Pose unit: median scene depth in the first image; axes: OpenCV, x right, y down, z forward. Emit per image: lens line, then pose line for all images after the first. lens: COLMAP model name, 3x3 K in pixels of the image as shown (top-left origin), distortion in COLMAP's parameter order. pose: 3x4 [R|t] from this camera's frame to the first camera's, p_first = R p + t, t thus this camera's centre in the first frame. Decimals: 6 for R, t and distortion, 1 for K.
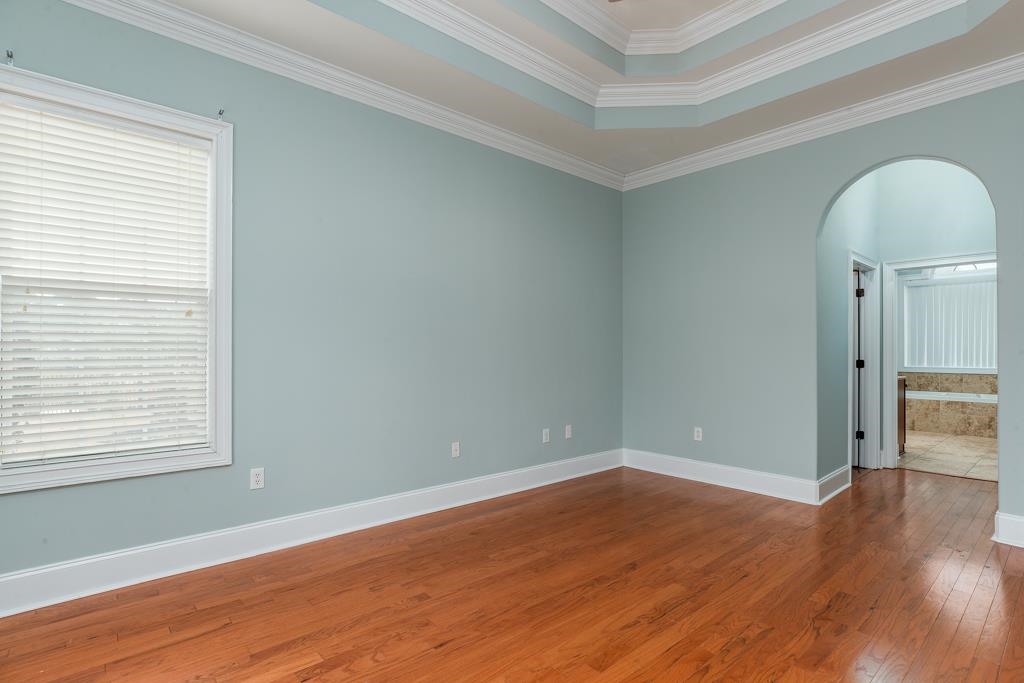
lens RADIAL K [[503.7, 0, 509.9], [0, 503.7, 343.5], [0, 0, 1]] dist [-0.003387, 0.001099]
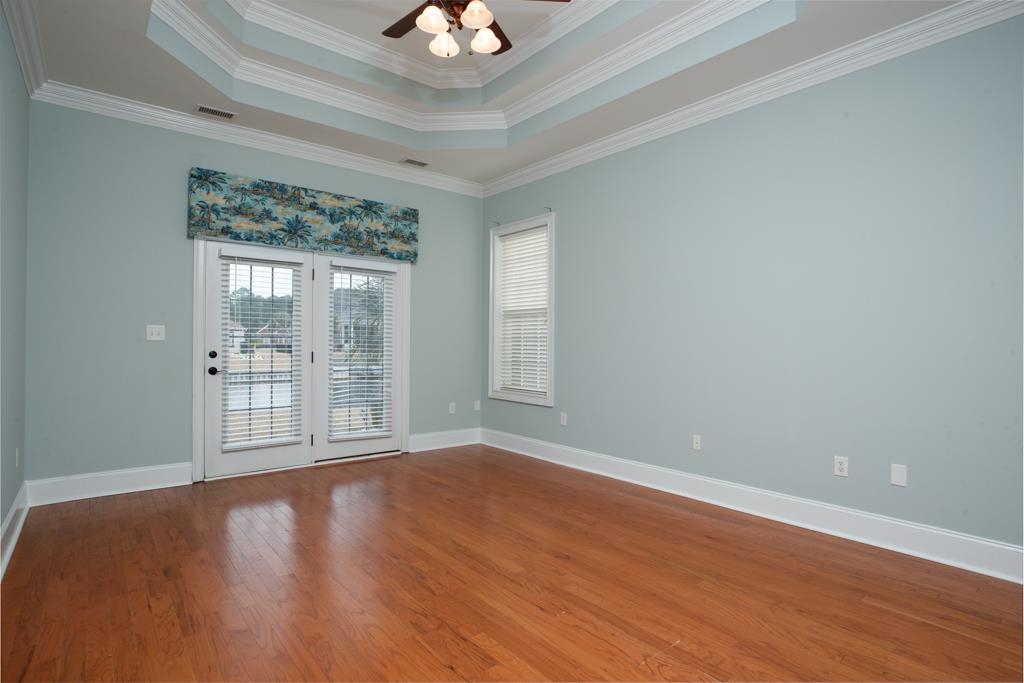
lens RADIAL K [[503.7, 0, 506.8], [0, 503.7, 343.5], [0, 0, 1]] dist [-0.003387, 0.001099]
pose [[-0.021899, 0.000452, -0.999760, 1.198819], [0.012120, 0.999927, 0.000186, 0.018467], [0.999687, -0.012113, -0.021903, 0.885419]]
